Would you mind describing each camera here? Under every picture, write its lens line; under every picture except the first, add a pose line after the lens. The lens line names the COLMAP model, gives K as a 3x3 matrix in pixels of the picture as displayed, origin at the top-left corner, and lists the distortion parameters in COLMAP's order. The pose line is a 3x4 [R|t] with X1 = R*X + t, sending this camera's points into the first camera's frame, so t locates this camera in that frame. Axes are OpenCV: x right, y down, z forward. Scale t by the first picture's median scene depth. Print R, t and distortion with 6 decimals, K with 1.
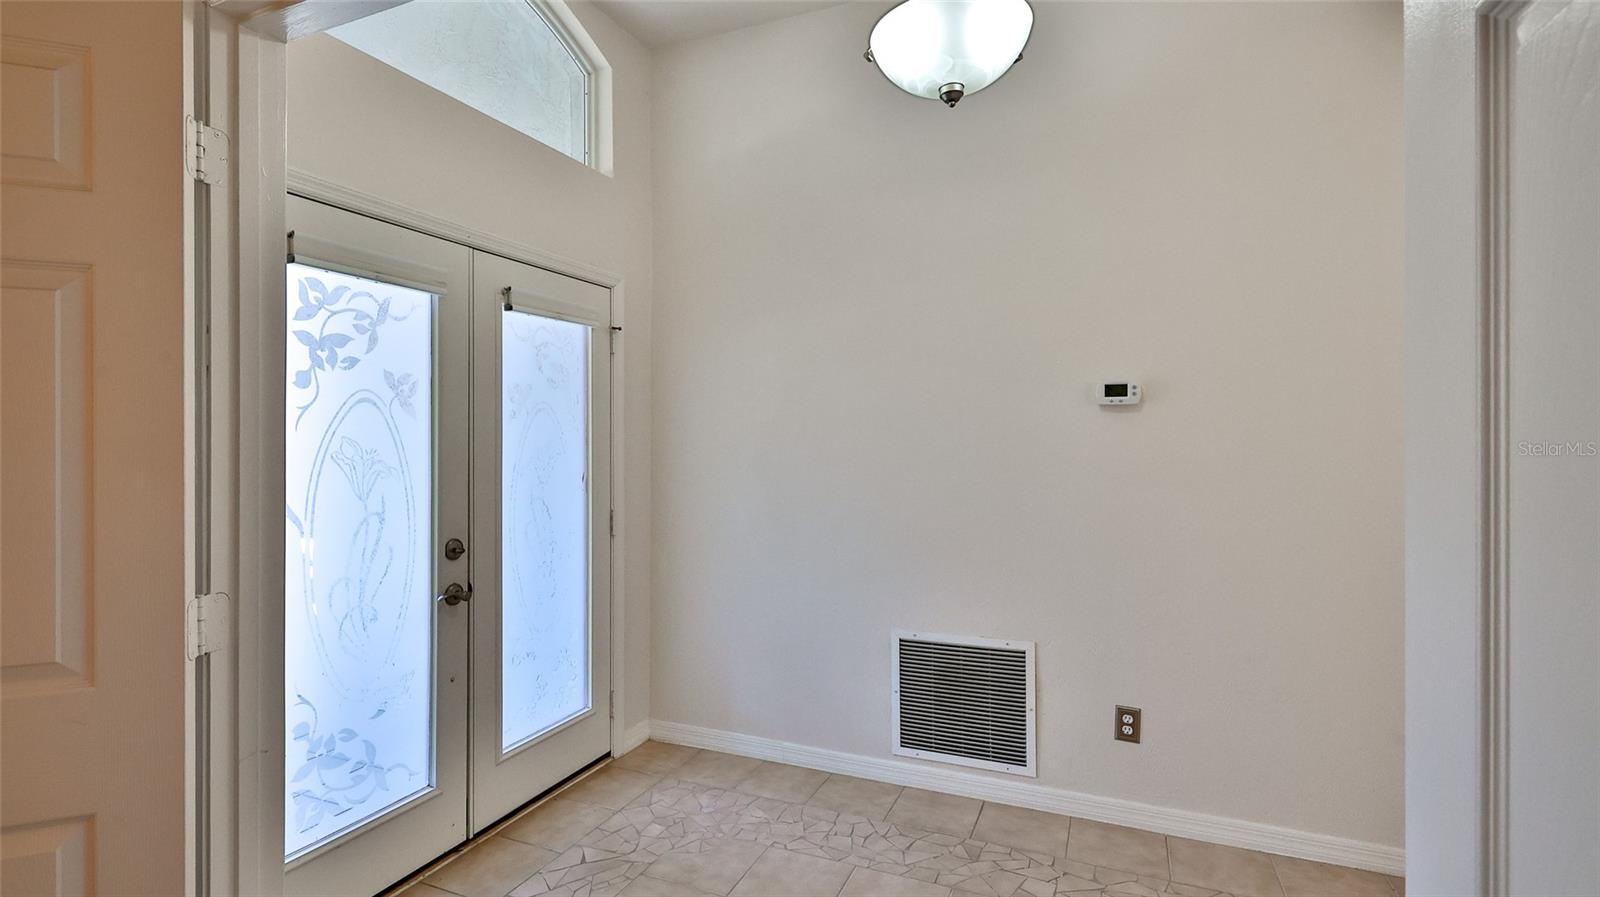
lens RADIAL K [[748.7, 0, 796.7], [0, 748.7, 438.1], [0, 0, 1]] dist [0.001472, 0.000043]
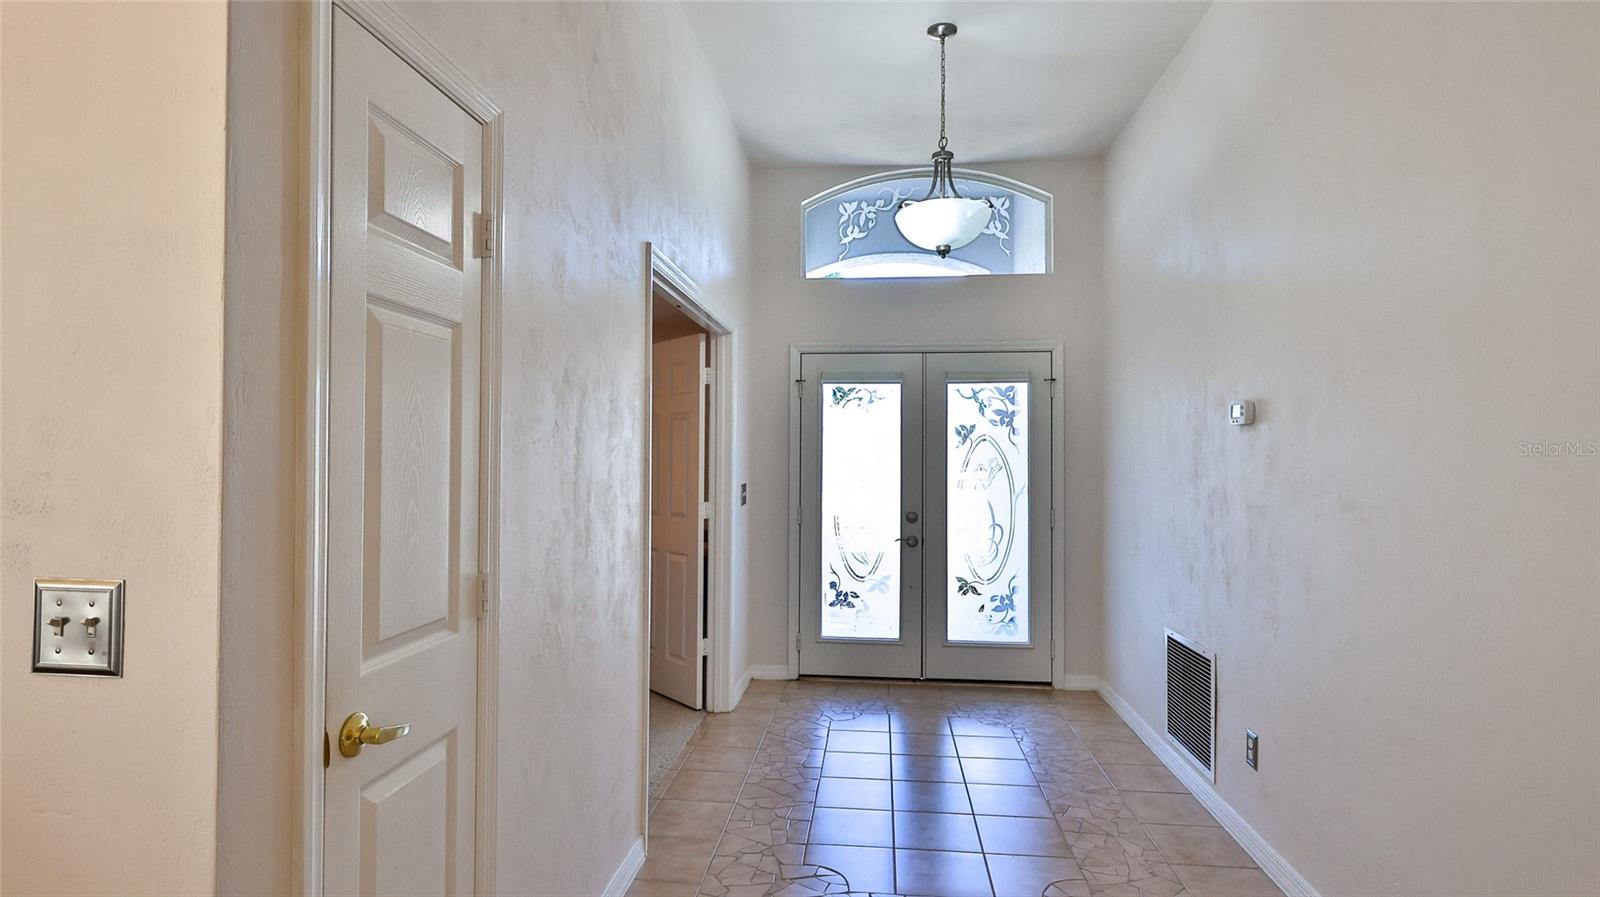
lens RADIAL K [[781.5, 0, 796.6], [0, 781.5, 447.3], [0, 0, 1]] dist [0.001070, -0.001497]
pose [[0.323425, -0.007100, -0.946227, 1.187144], [-0.005799, 0.999938, -0.009485, -0.005463], [0.946236, 0.008555, 0.323364, 0.089551]]
